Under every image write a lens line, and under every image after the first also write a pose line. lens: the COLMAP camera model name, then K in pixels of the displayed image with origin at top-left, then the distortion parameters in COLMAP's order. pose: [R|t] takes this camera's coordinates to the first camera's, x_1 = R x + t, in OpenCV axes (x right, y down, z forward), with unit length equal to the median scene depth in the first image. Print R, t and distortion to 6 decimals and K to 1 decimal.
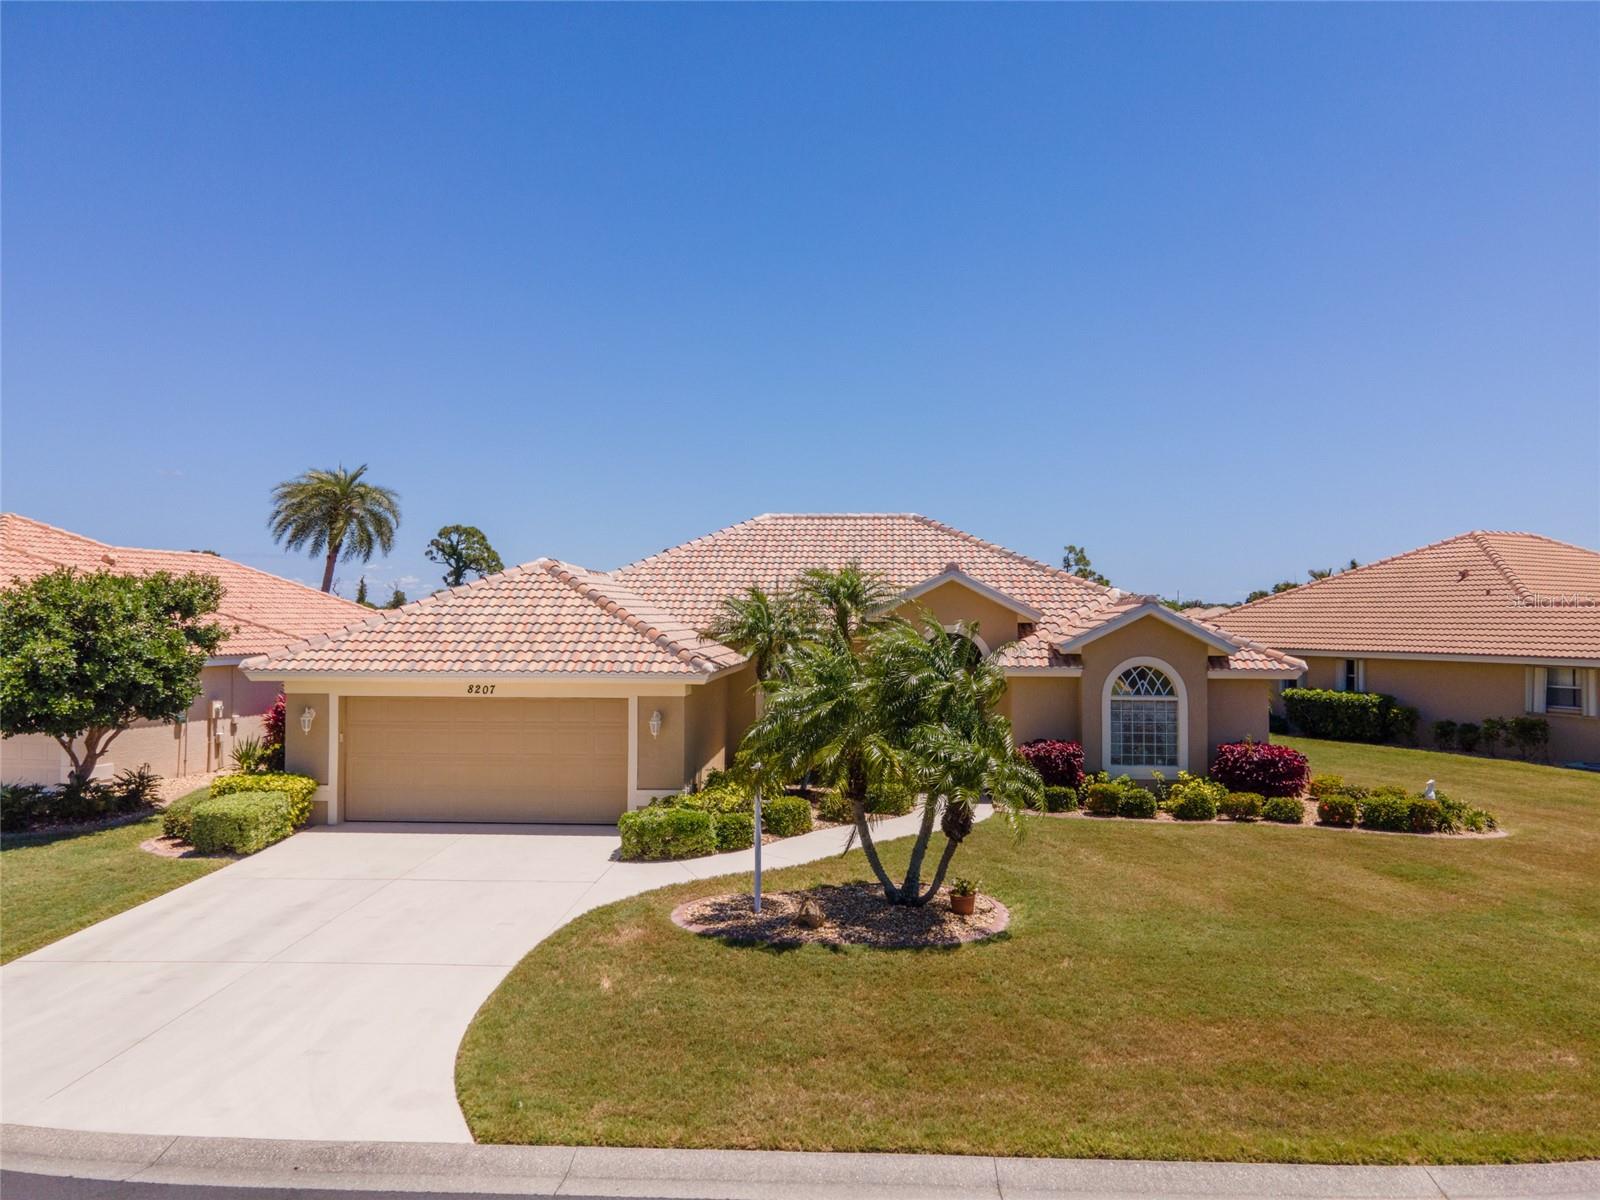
lens RADIAL K [[1161.6, 0, 795.8], [0, 1161.6, 605.4], [0, 0, 1]] dist [0.043077, 0.006390]
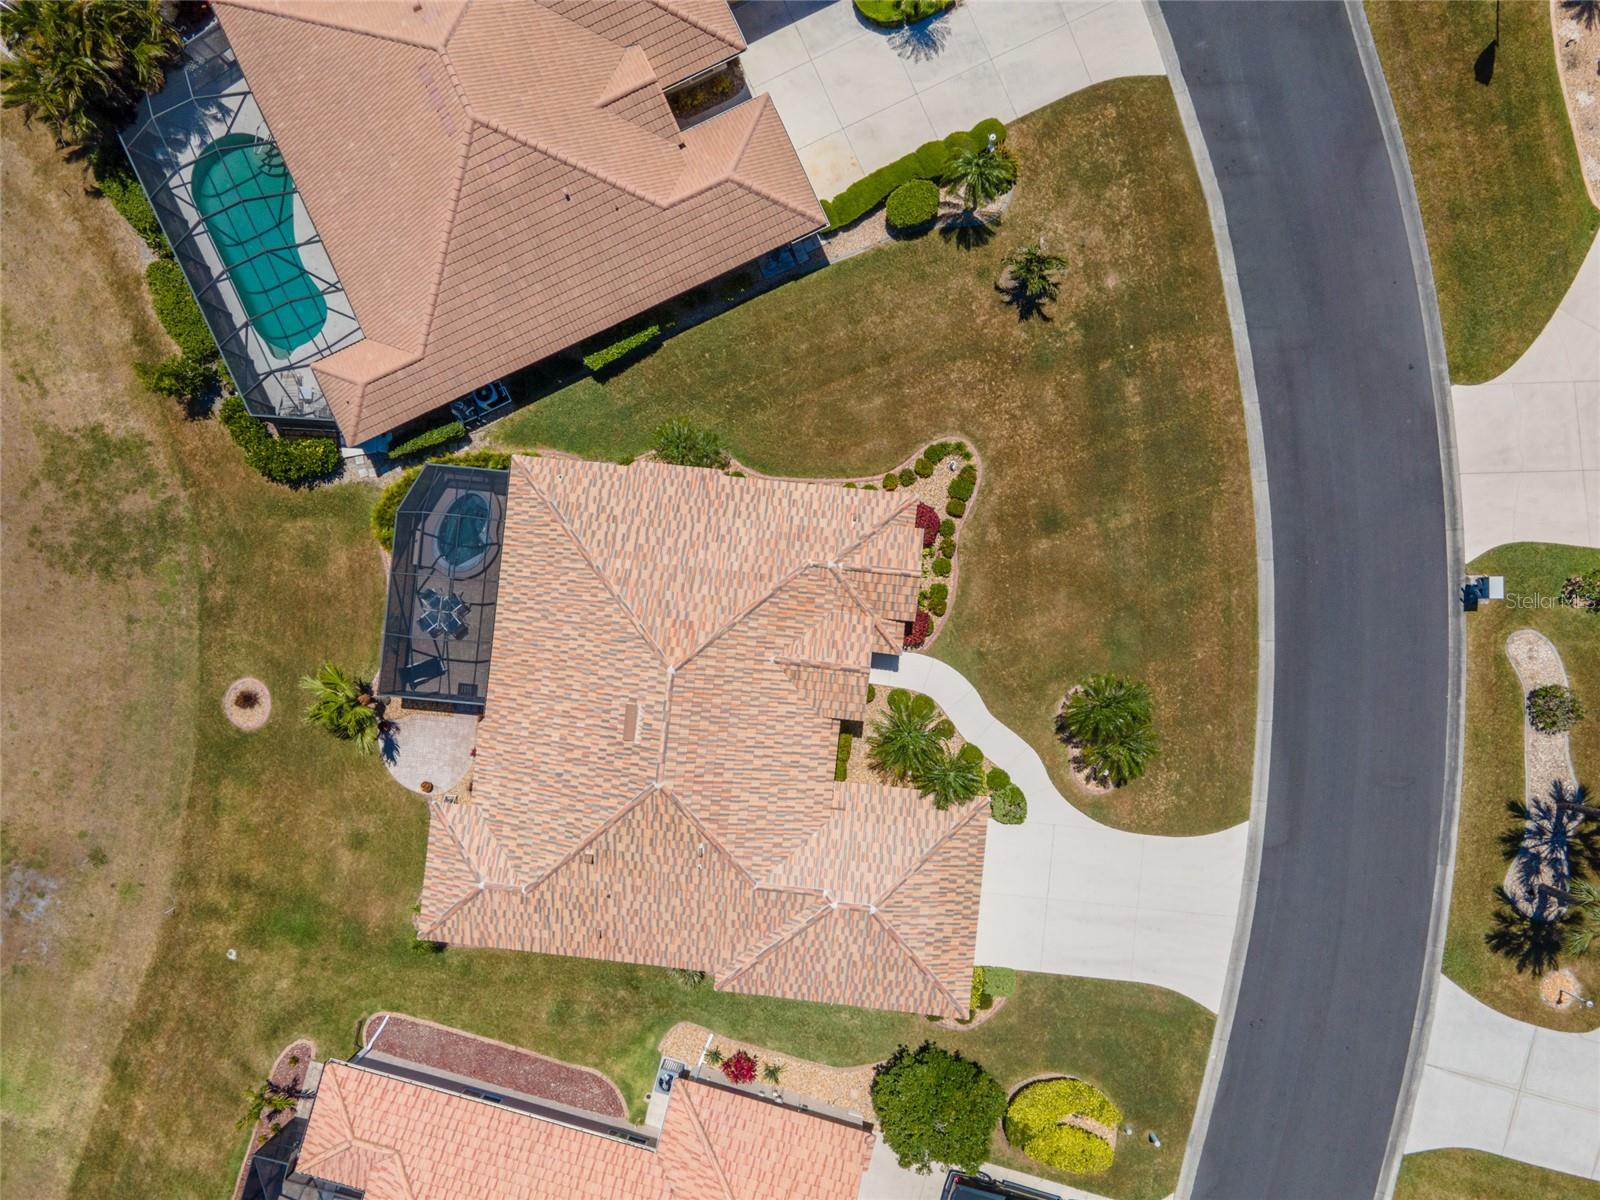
lens RADIAL K [[1161.6, 0, 795.8], [0, 1161.6, 605.4], [0, 0, 1]] dist [0.043077, 0.006390]
pose [[0.027403, -0.999610, 0.005319, 0.249649], [0.017976, 0.005813, 0.999822, -2.003826], [-0.999463, -0.027302, 0.018129, 1.234277]]
